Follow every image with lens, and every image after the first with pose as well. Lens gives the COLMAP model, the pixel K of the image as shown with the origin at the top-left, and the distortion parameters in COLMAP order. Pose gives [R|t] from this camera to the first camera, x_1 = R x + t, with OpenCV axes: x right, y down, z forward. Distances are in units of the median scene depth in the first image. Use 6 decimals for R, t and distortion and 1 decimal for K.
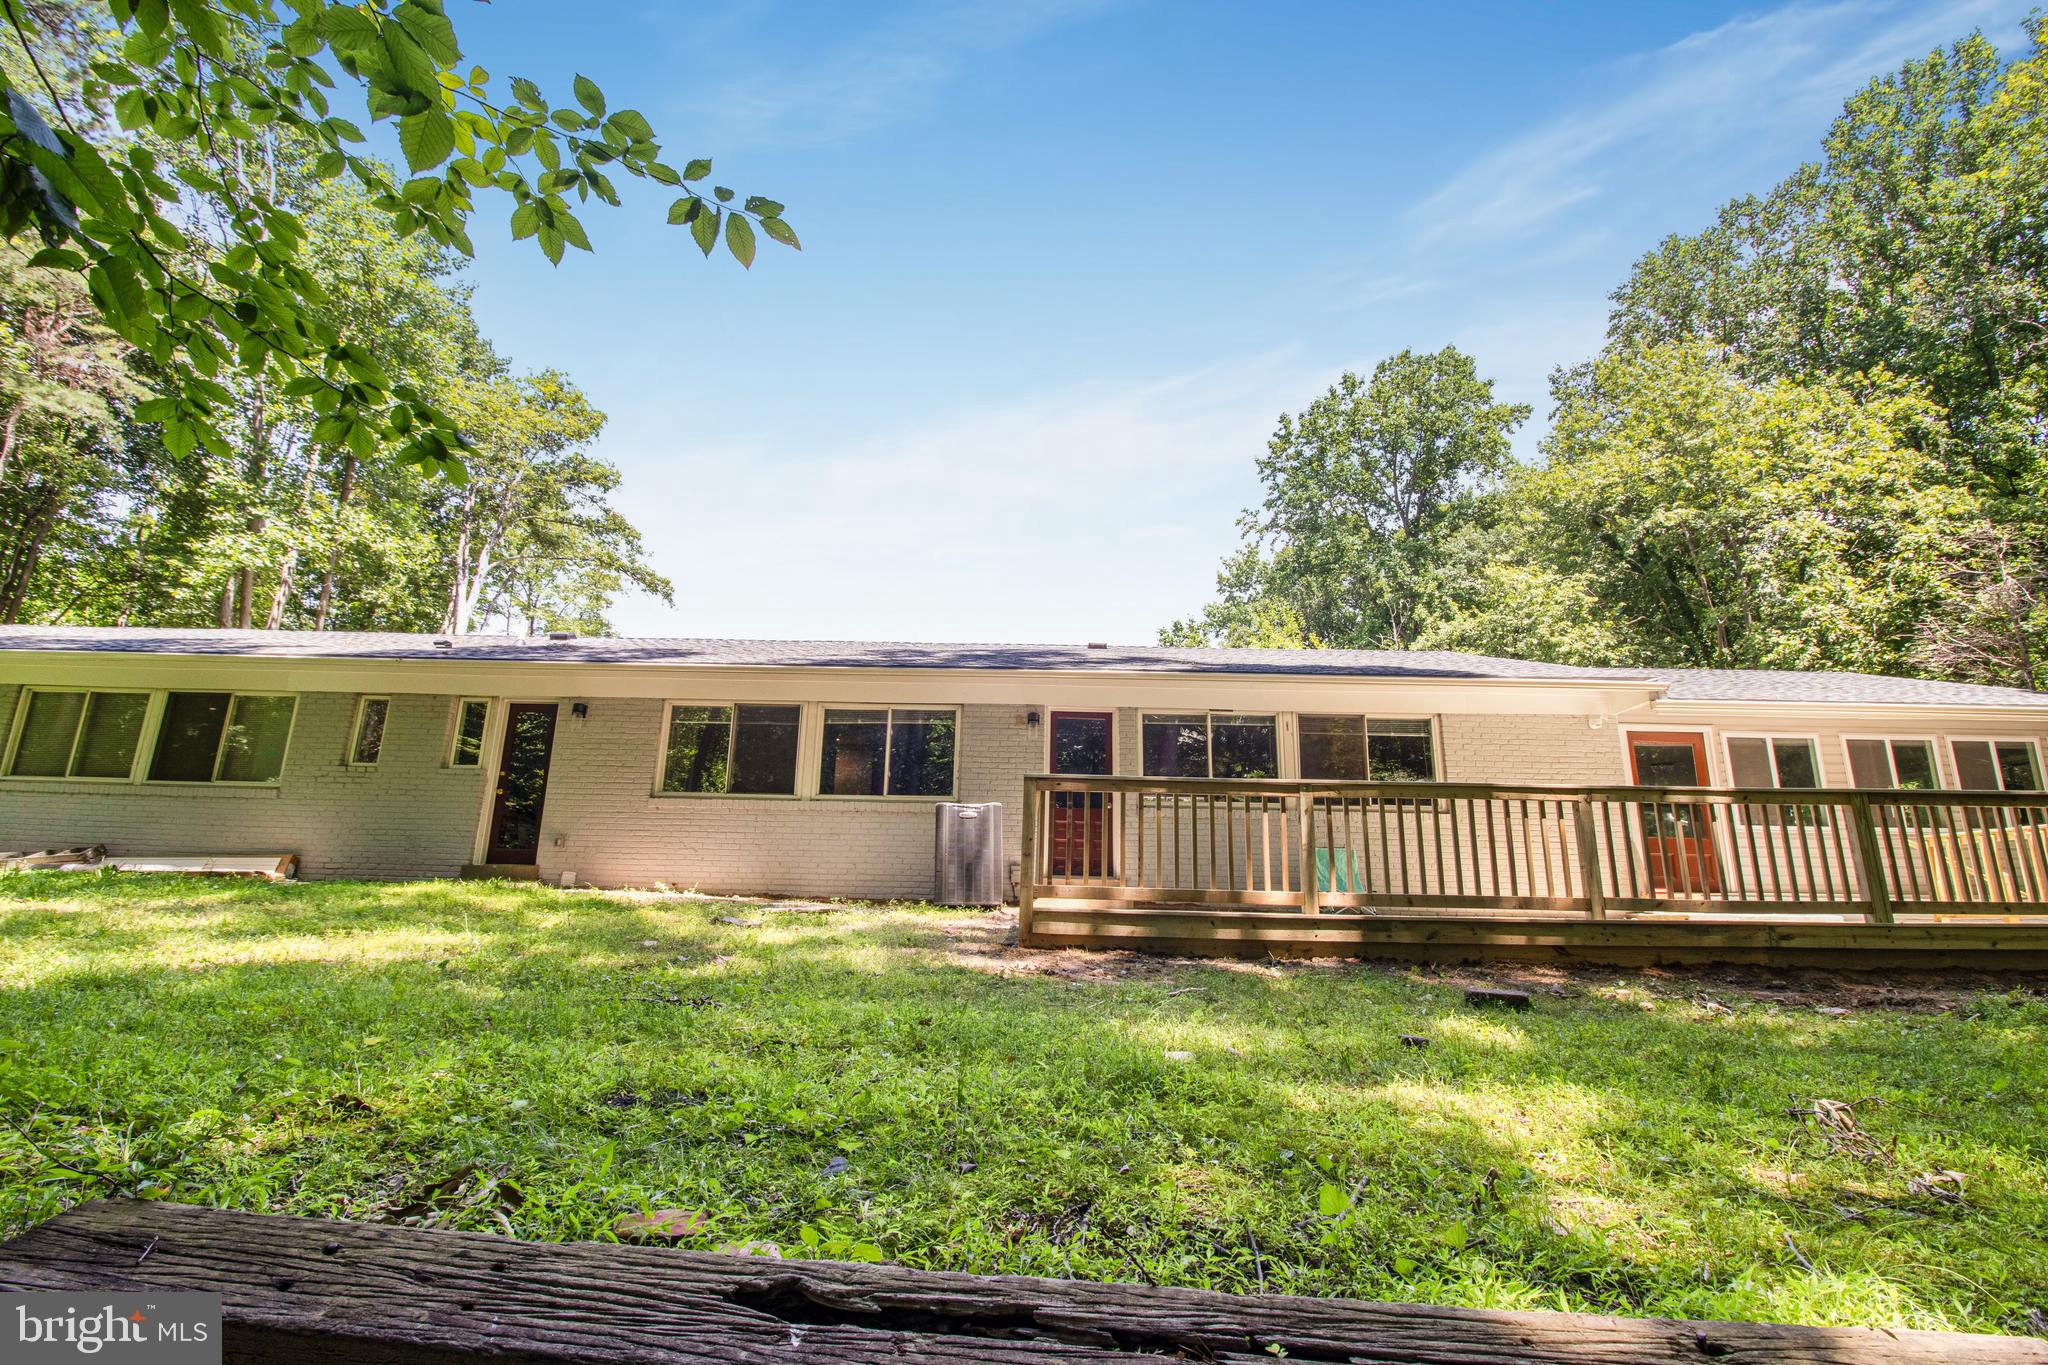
lens RADIAL K [[947.3, 0, 1029.9], [0, 947.3, 648.0], [0, 0, 1]] dist [0.001065, -0.000191]
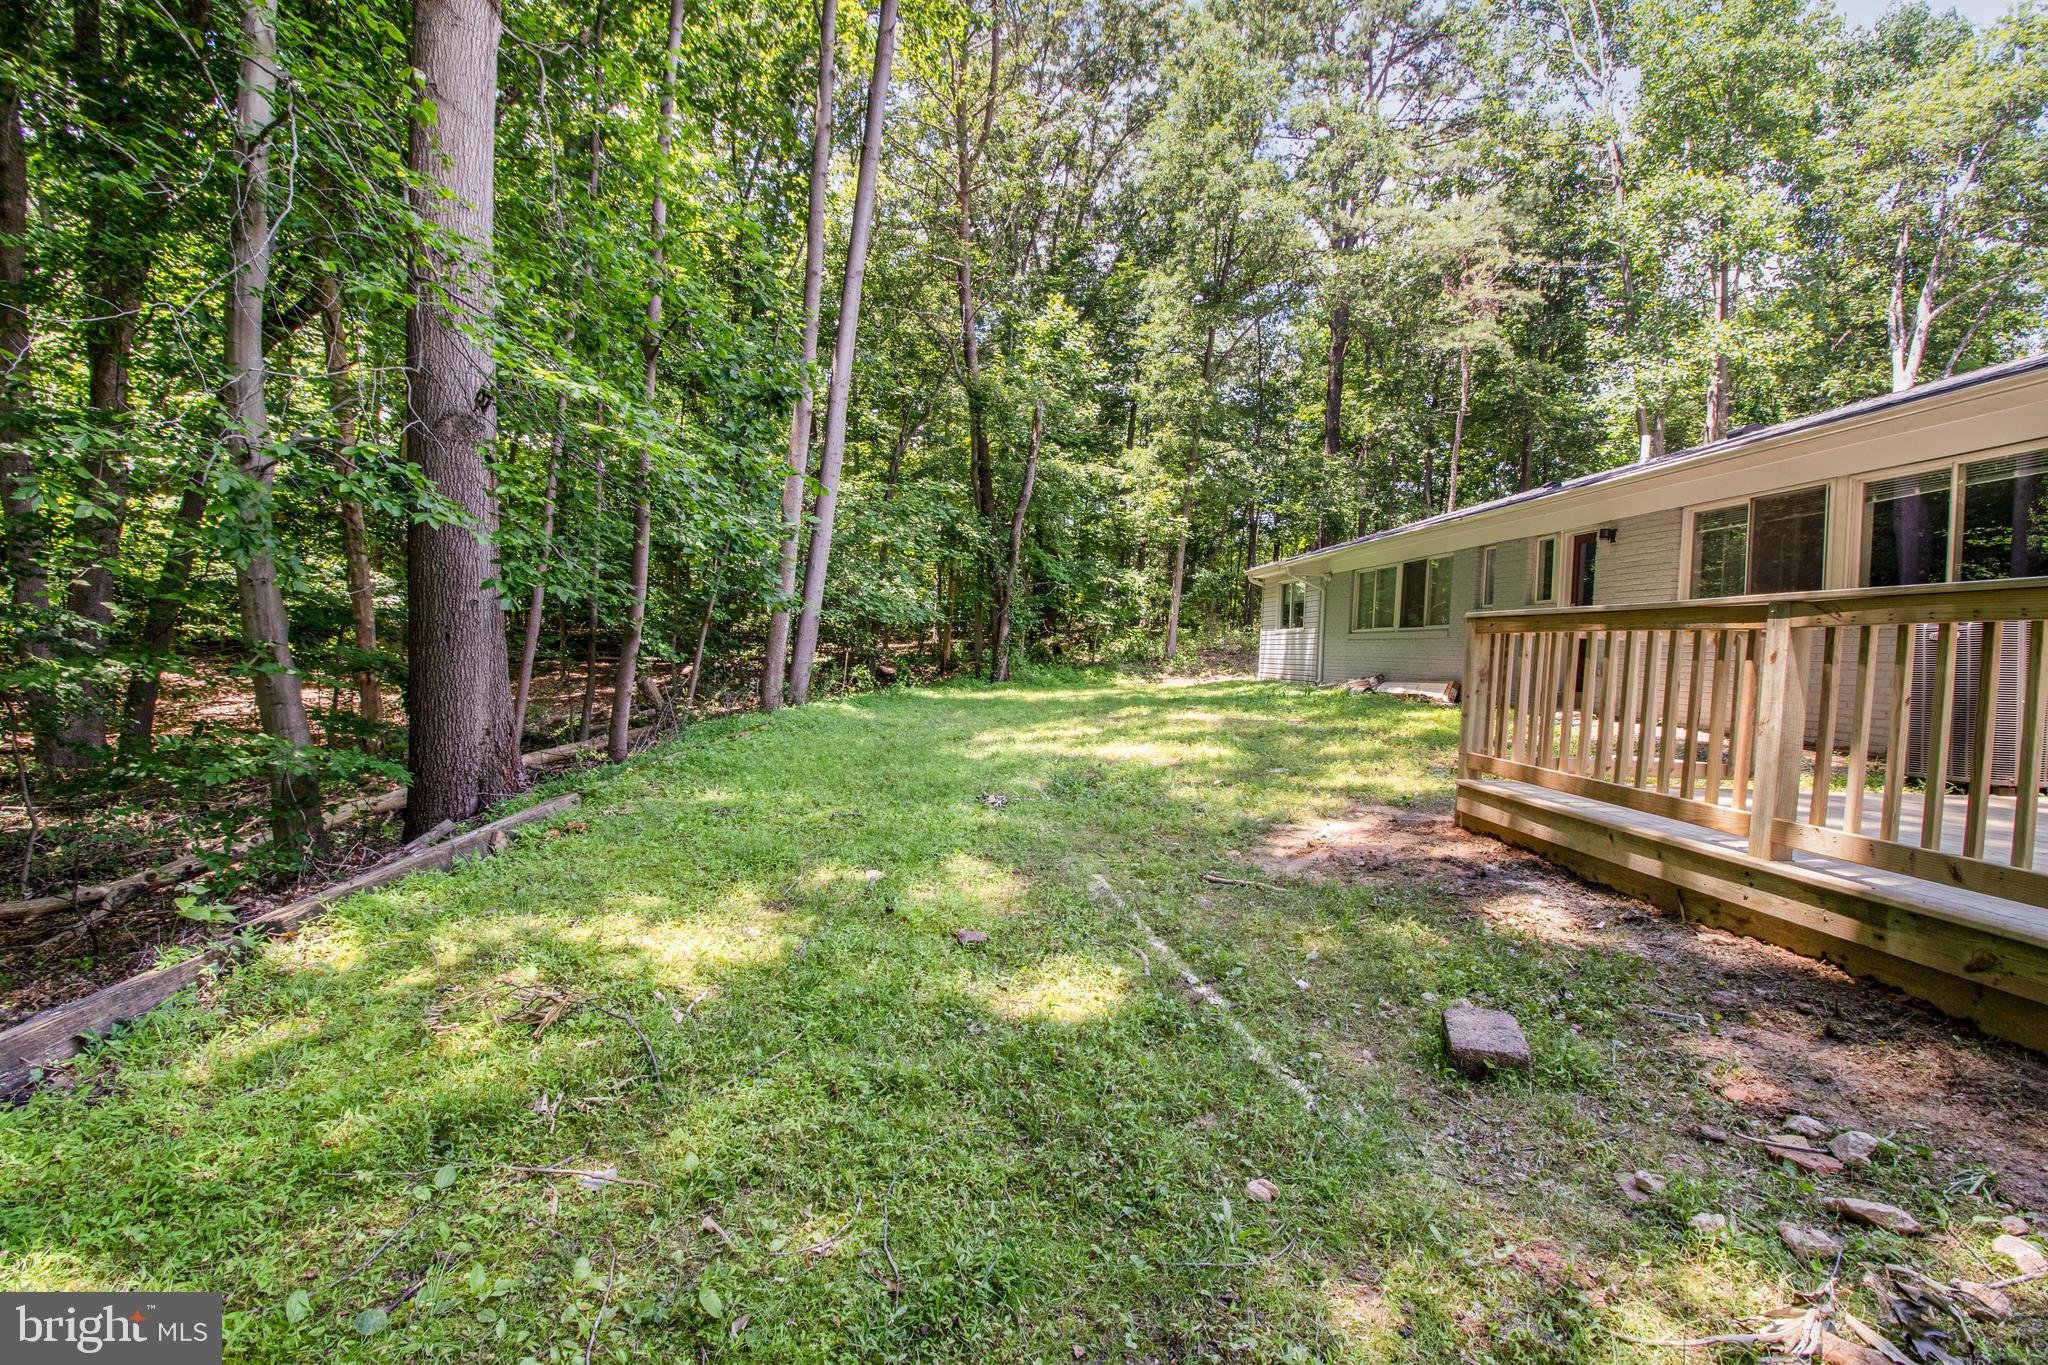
lens RADIAL K [[947.3, 0, 1029.9], [0, 947.3, 648.0], [0, 0, 1]] dist [0.001065, -0.000191]
pose [[0.109727, -0.020368, -0.993753, 0.396466], [0.222557, 0.974909, 0.004593, 0.042188], [0.968725, -0.221671, 0.111507, 0.309594]]
